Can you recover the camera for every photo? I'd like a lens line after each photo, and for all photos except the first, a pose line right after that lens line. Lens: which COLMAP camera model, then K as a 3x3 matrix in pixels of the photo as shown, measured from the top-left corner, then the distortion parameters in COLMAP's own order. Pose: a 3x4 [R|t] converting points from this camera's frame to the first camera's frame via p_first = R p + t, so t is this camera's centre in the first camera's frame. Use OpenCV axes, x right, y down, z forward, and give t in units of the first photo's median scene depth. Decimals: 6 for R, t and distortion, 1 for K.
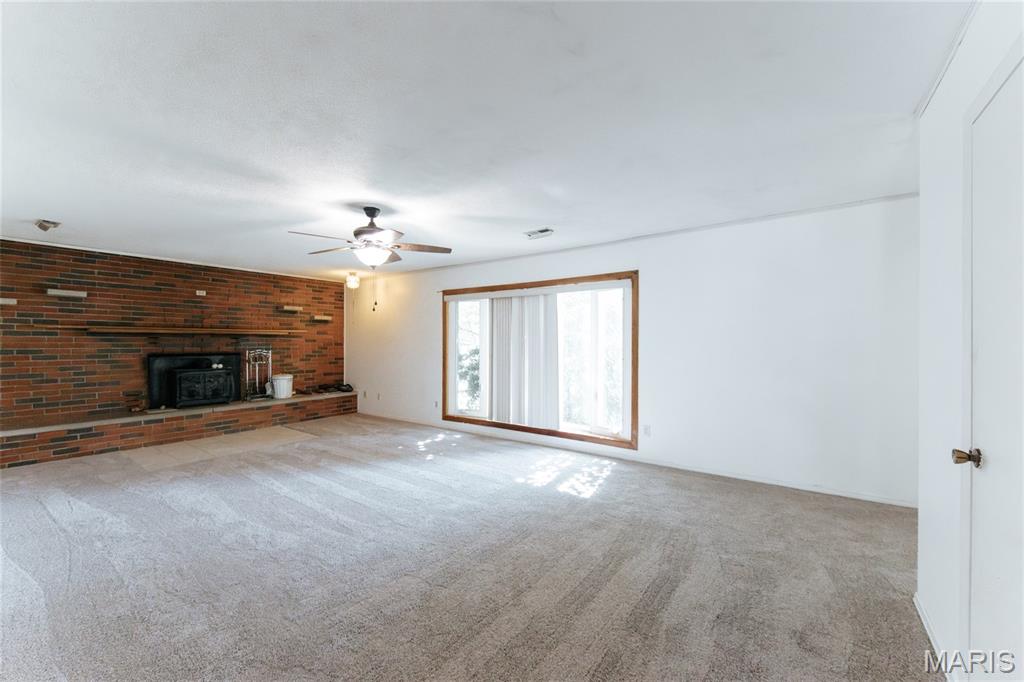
lens RADIAL K [[403.1, 0, 515.2], [0, 403.1, 344.0], [0, 0, 1]] dist [-0.002953, -0.000402]
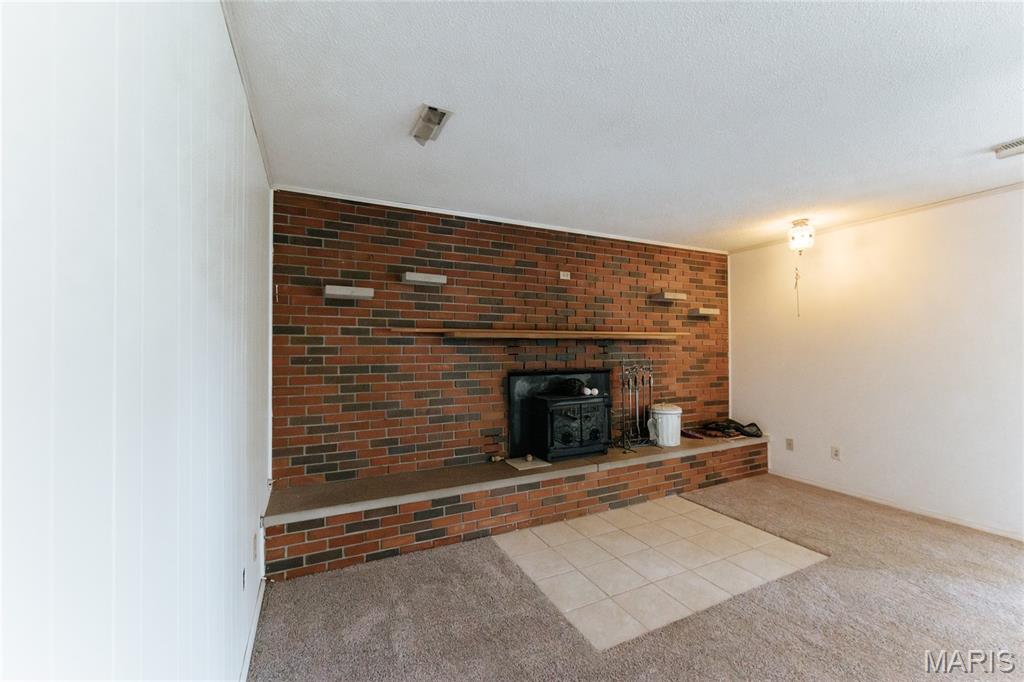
lens RADIAL K [[403.1, 0, 512.6], [0, 403.1, 344.2], [0, 0, 1]] dist [-0.002953, -0.000402]
pose [[0.878587, -0.012289, -0.477425, -0.557753], [0.003832, 0.999818, -0.018685, -0.006420], [0.477567, 0.014587, 0.878474, 0.406124]]
